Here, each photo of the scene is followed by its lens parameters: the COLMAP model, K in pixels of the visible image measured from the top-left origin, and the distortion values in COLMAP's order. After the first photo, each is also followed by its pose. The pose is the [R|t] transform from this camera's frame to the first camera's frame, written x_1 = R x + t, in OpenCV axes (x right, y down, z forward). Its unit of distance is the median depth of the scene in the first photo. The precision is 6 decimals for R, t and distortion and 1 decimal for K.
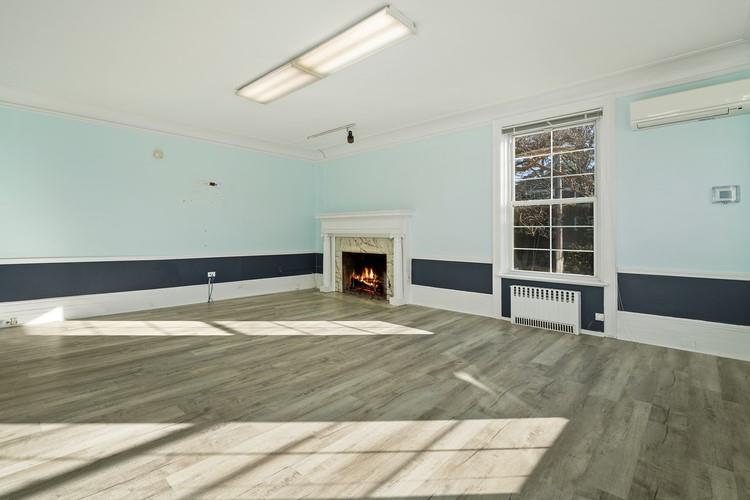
lens RADIAL K [[353.0, 0, 375.0], [0, 353.0, 250.0], [0, 0, 1]] dist [0.000599, 0.000153]
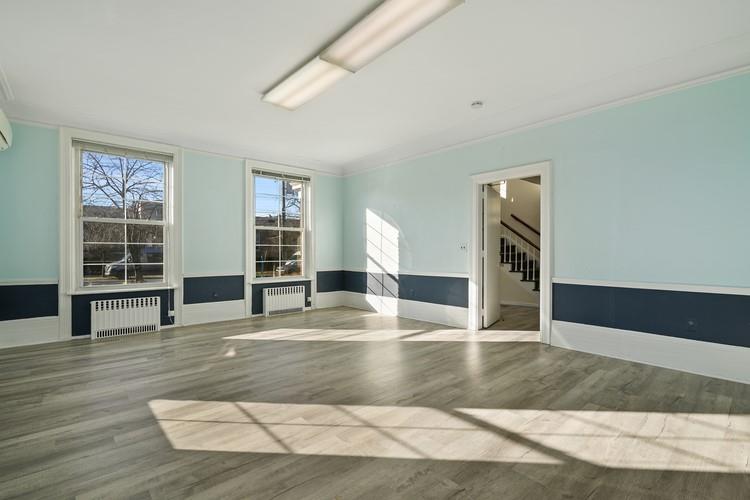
lens RADIAL K [[353.0, 0, 375.0], [0, 353.0, 250.0], [0, 0, 1]] dist [0.000599, 0.000153]
pose [[-0.994770, 0.001700, 0.102124, -0.425599], [0.004201, 0.999696, 0.024285, -0.078619], [-0.102052, 0.024587, -0.994475, 2.130415]]
